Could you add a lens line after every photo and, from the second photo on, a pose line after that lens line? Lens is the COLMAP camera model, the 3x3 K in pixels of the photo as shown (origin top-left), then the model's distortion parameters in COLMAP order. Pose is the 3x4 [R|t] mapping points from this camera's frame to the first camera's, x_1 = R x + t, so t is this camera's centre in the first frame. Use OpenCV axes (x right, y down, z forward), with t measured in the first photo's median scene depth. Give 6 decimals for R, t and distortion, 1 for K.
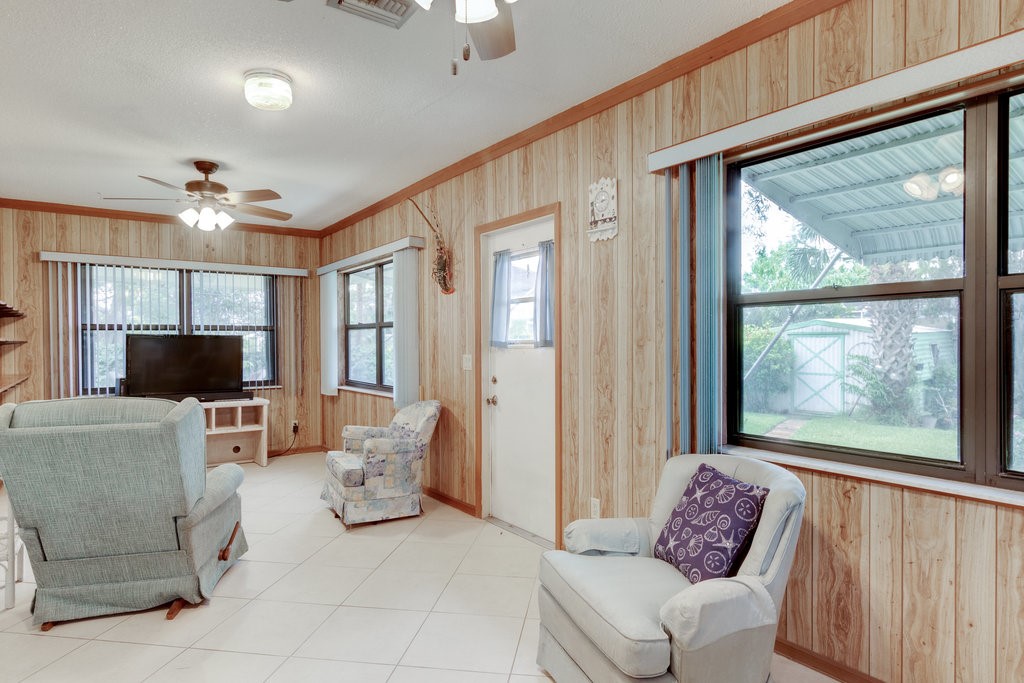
lens RADIAL K [[575.3, 0, 513.9], [0, 575.3, 343.2], [0, 0, 1]] dist [0.000962, 0.000792]
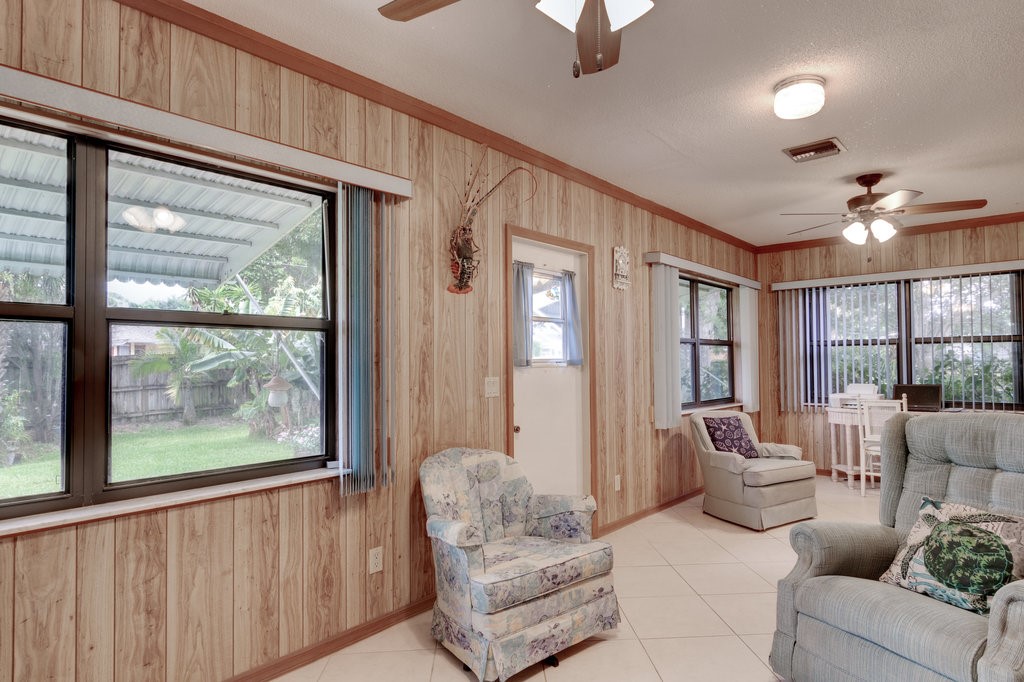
lens RADIAL K [[575.3, 0, 508.6], [0, 575.3, 355.4], [0, 0, 1]] dist [0.000962, 0.000792]
pose [[-0.200809, 0.021579, 0.979393, -0.846570], [0.015463, 0.999703, -0.018856, 0.004980], [-0.979508, 0.011358, -0.201083, 1.118977]]
